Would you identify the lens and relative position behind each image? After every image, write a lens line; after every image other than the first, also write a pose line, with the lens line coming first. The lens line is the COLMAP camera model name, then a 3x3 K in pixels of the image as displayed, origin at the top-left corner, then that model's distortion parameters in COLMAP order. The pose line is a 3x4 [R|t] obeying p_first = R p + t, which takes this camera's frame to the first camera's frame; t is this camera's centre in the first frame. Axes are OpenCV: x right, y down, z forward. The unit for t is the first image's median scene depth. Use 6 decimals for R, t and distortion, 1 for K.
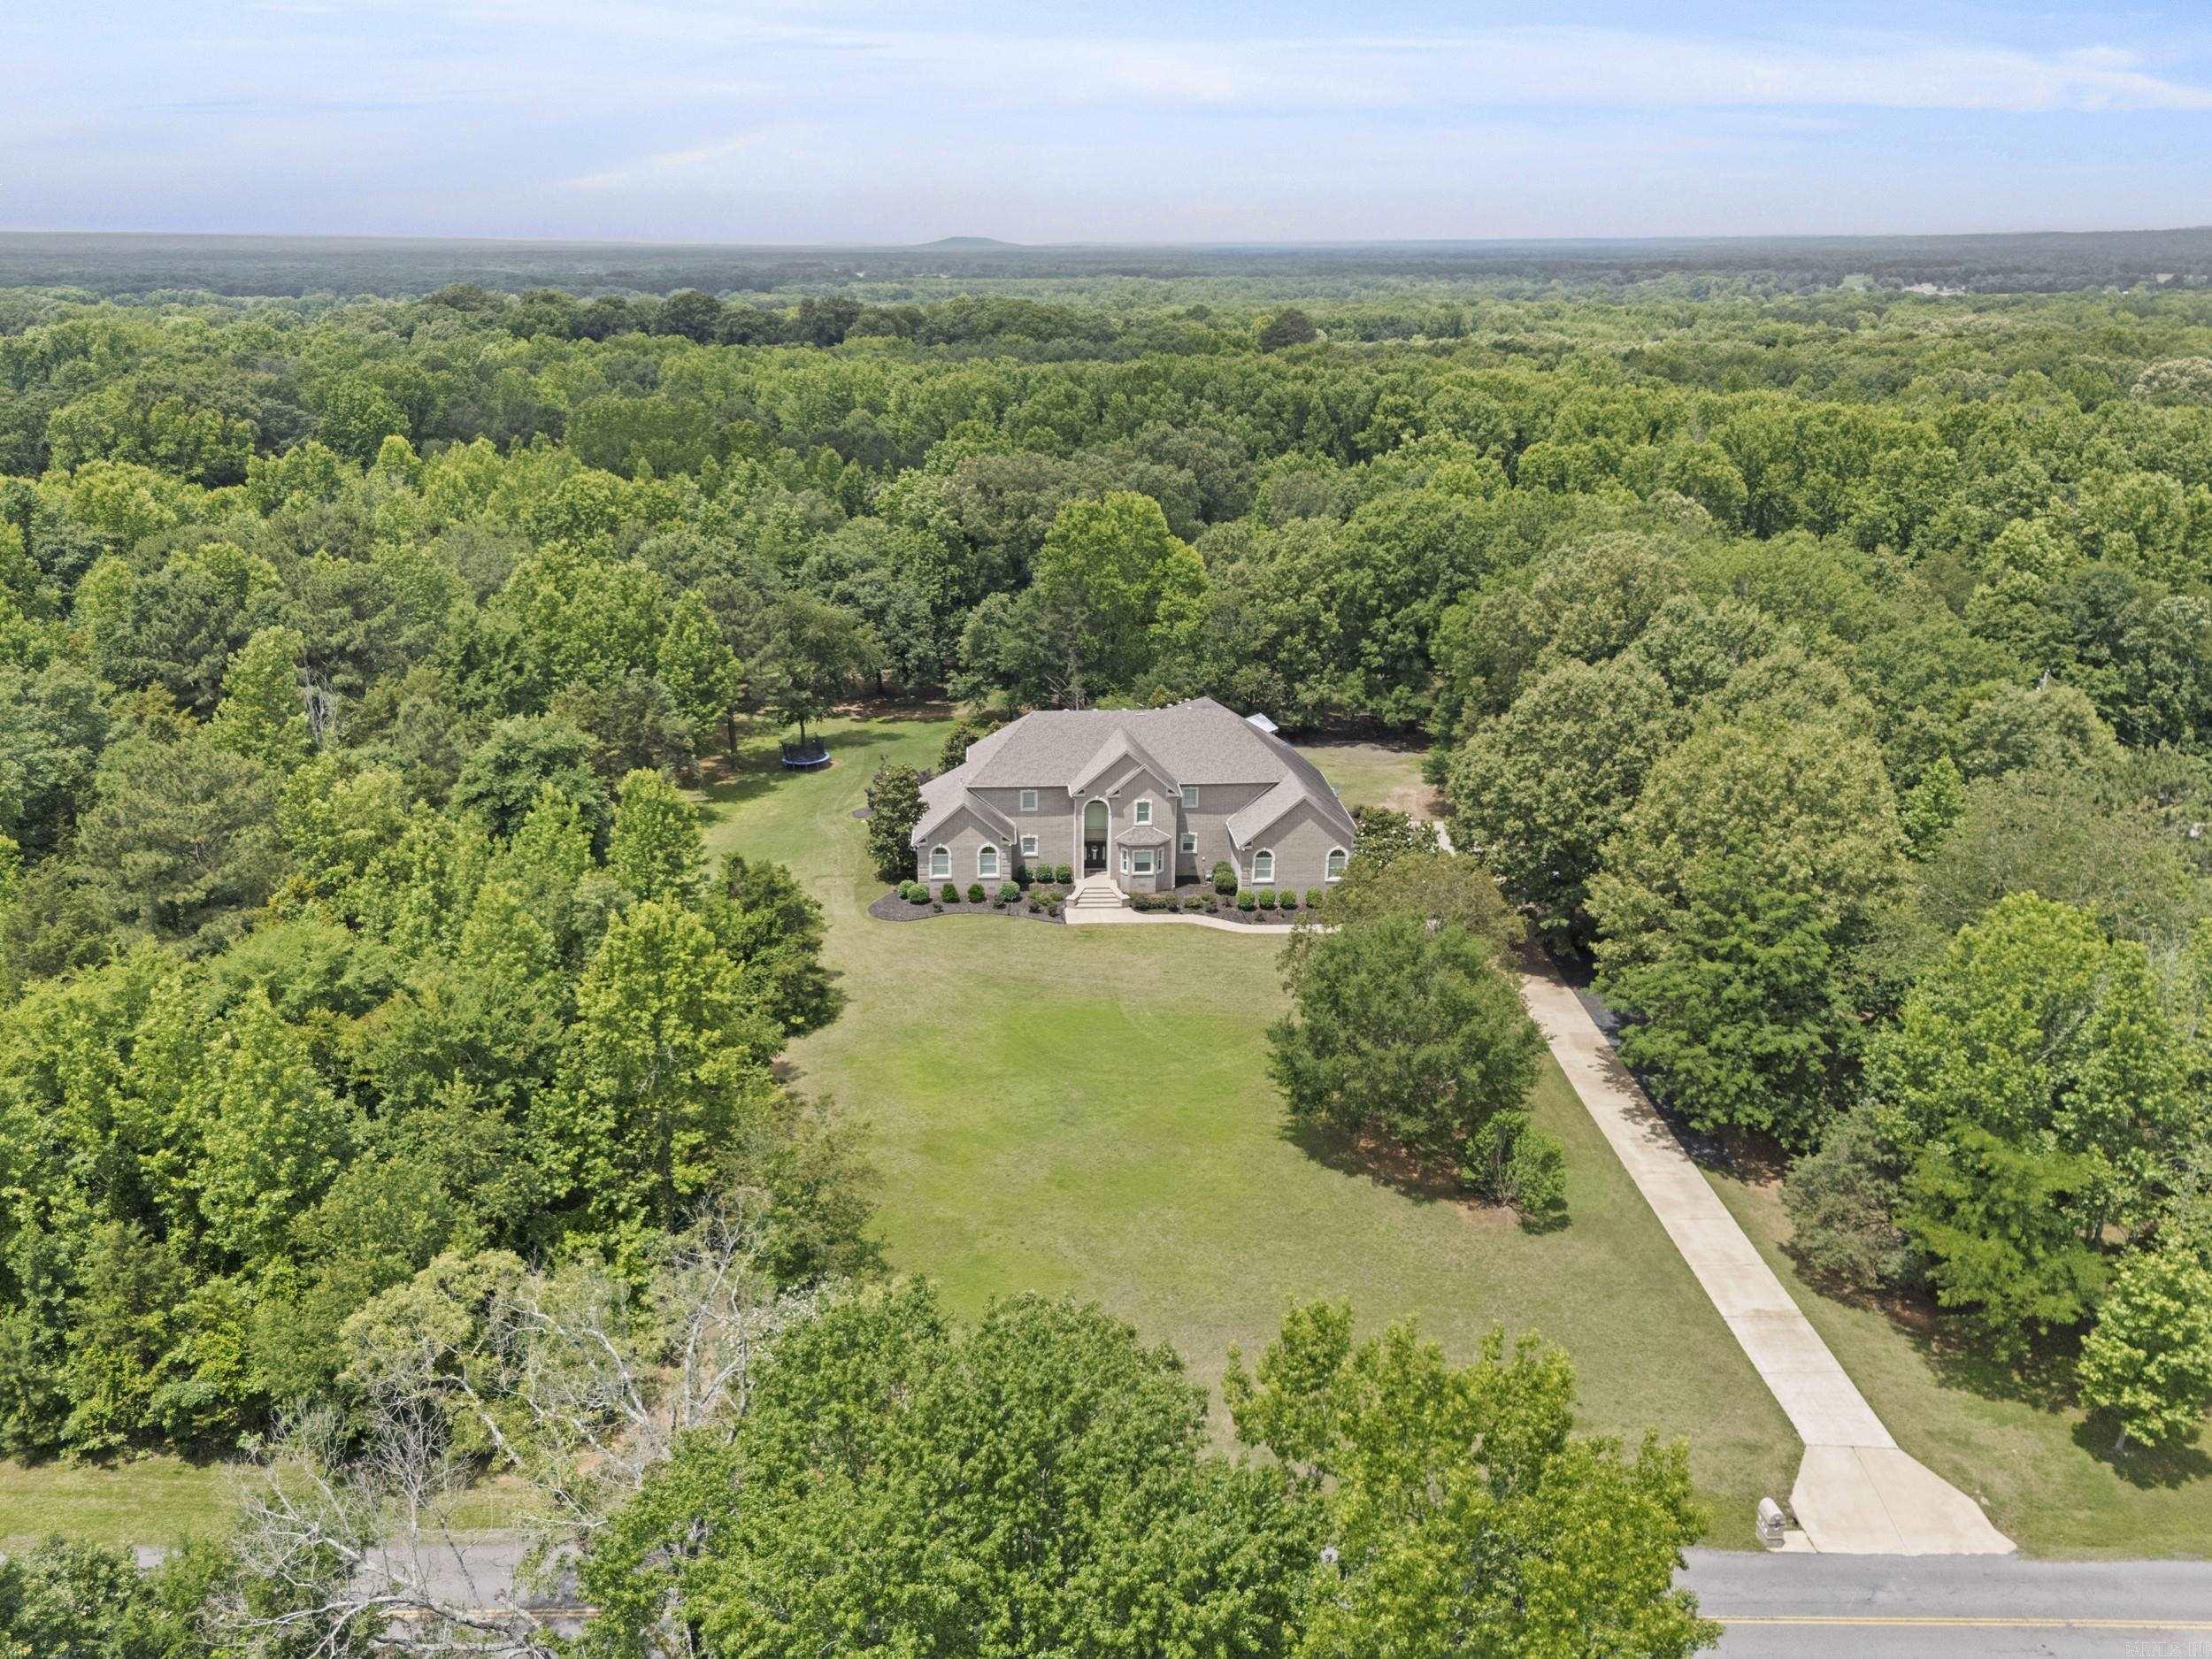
lens RADIAL K [[1808.4, 0, 1106.0], [0, 1808.4, 829.5], [0, 0, 1]] dist [-0.002133, 0.001095]
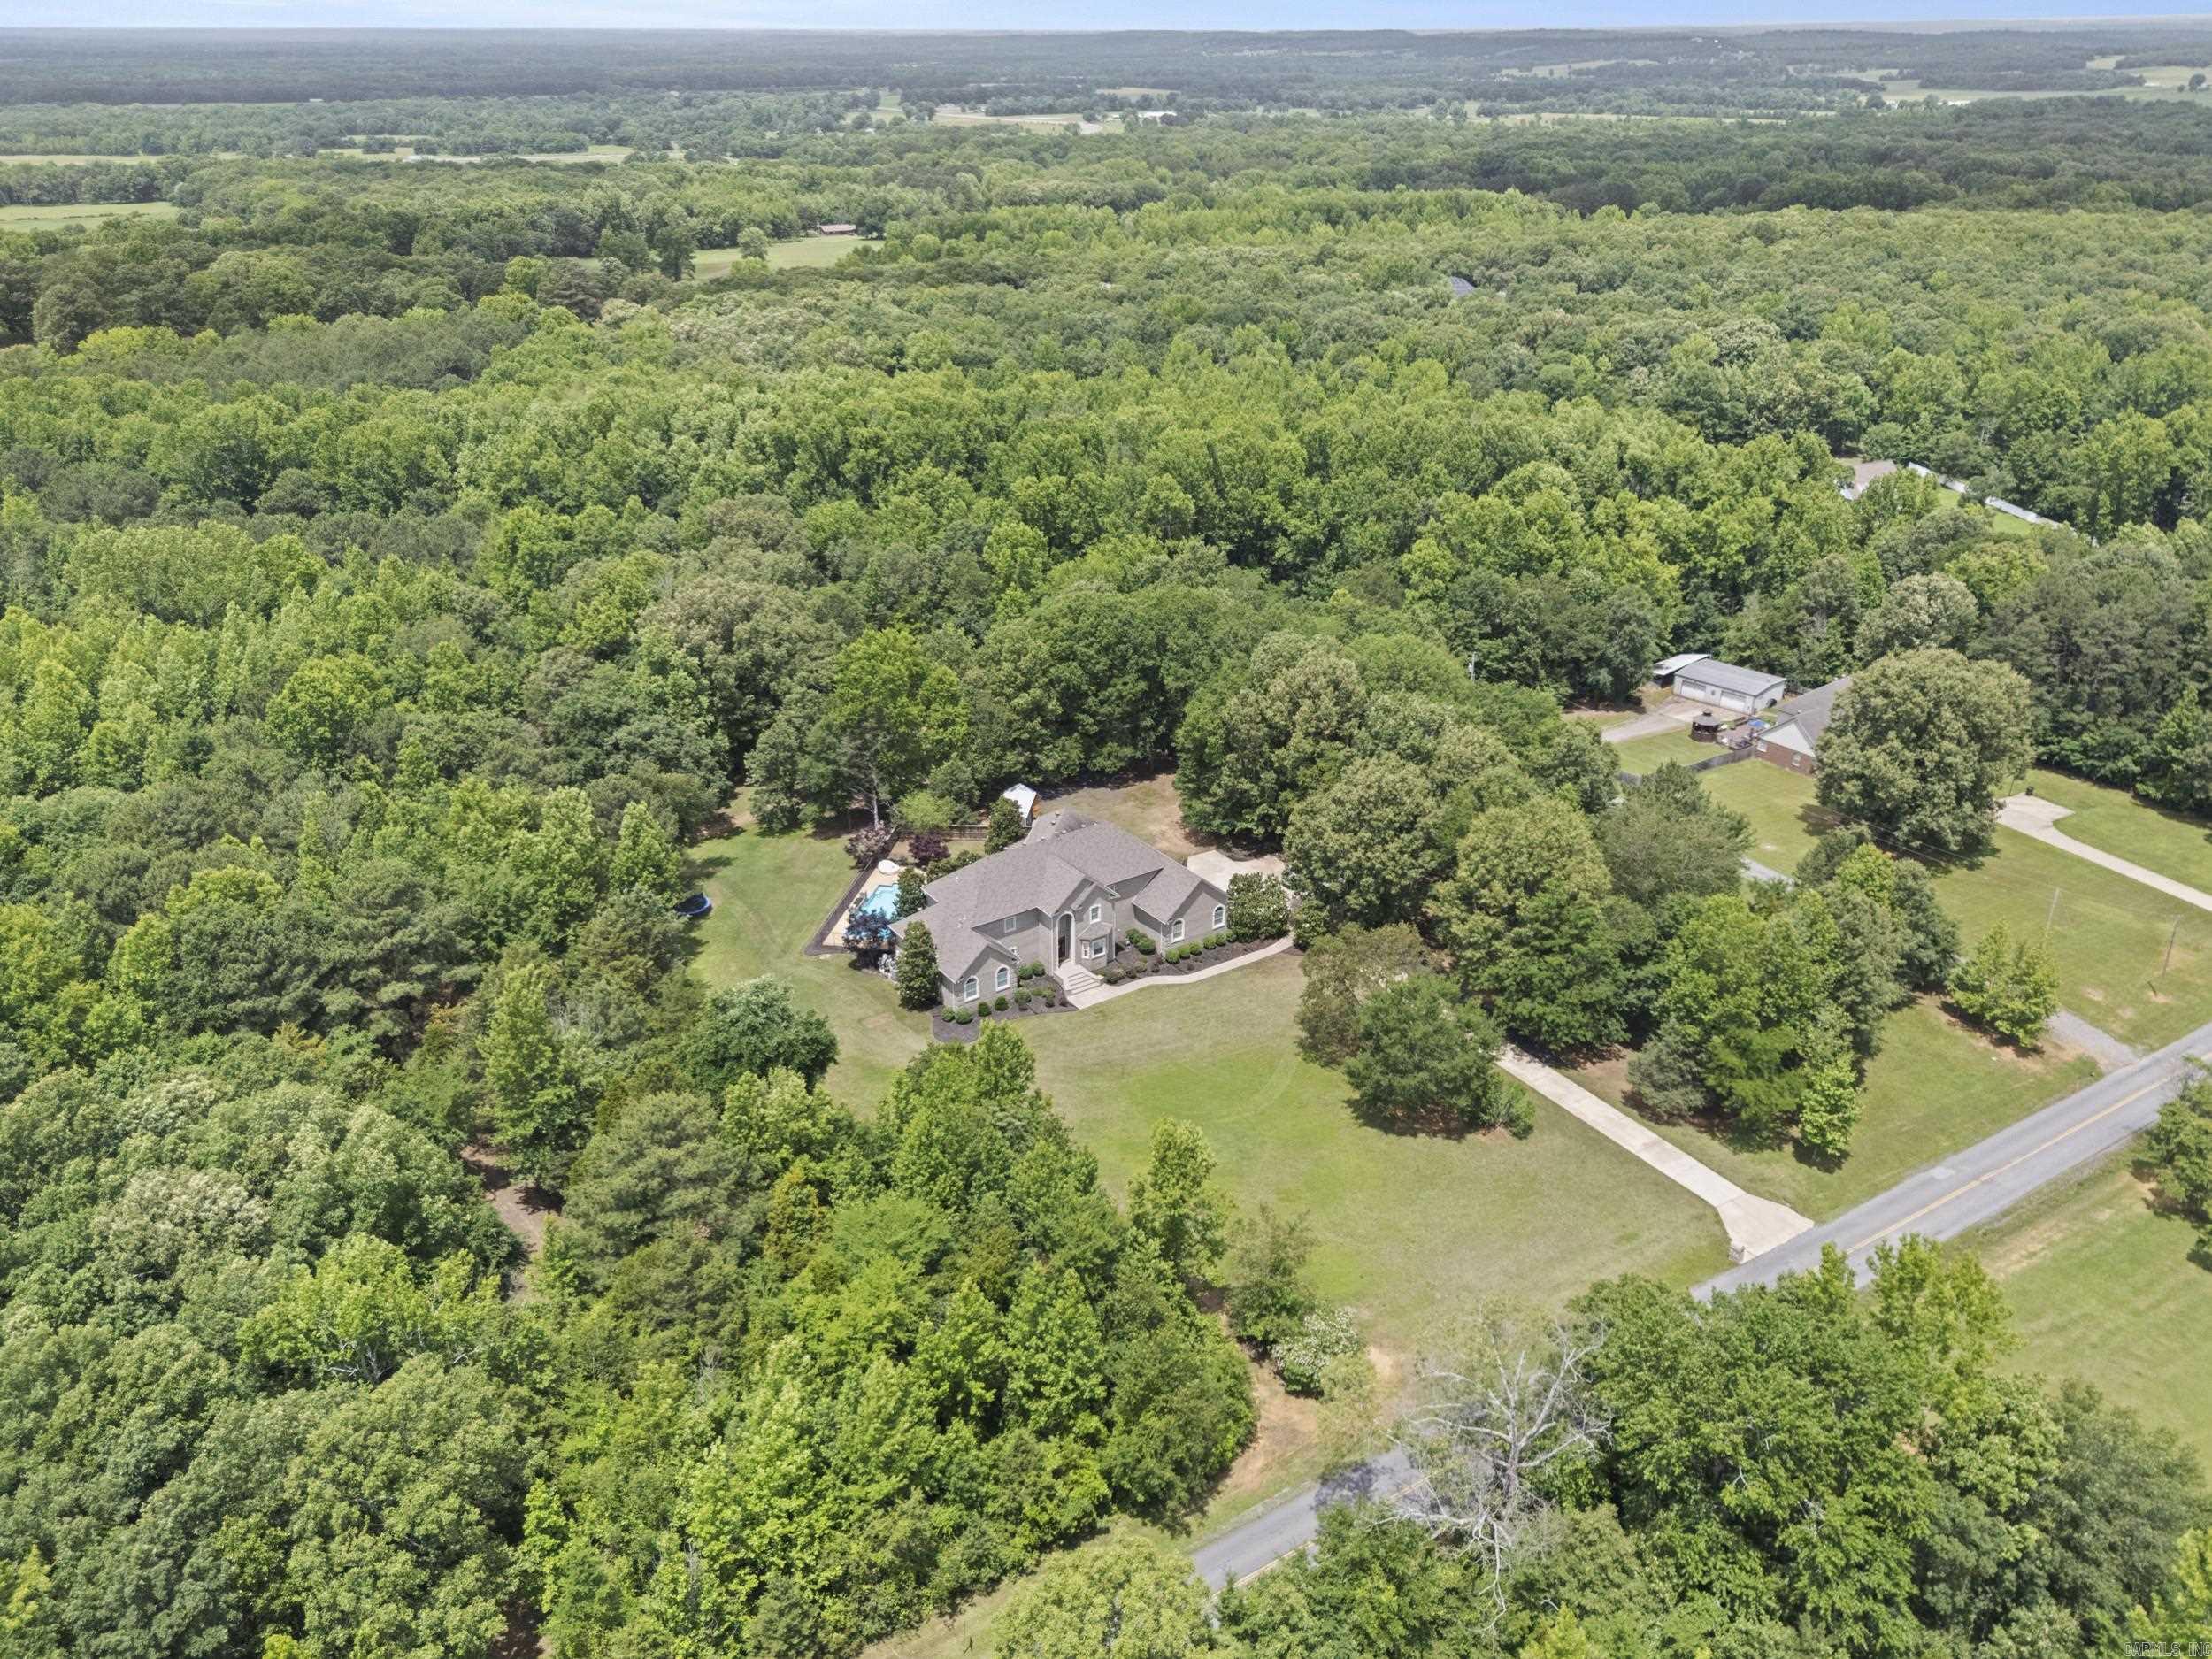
lens RADIAL K [[1808.4, 0, 1106.0], [0, 1808.4, 829.5], [0, 0, 1]] dist [-0.002133, 0.001095]
pose [[0.837293, -0.231869, 0.495154, -0.734470], [0.160139, 0.969908, 0.183395, -0.370650], [-0.522777, -0.074262, 0.849228, -0.217685]]
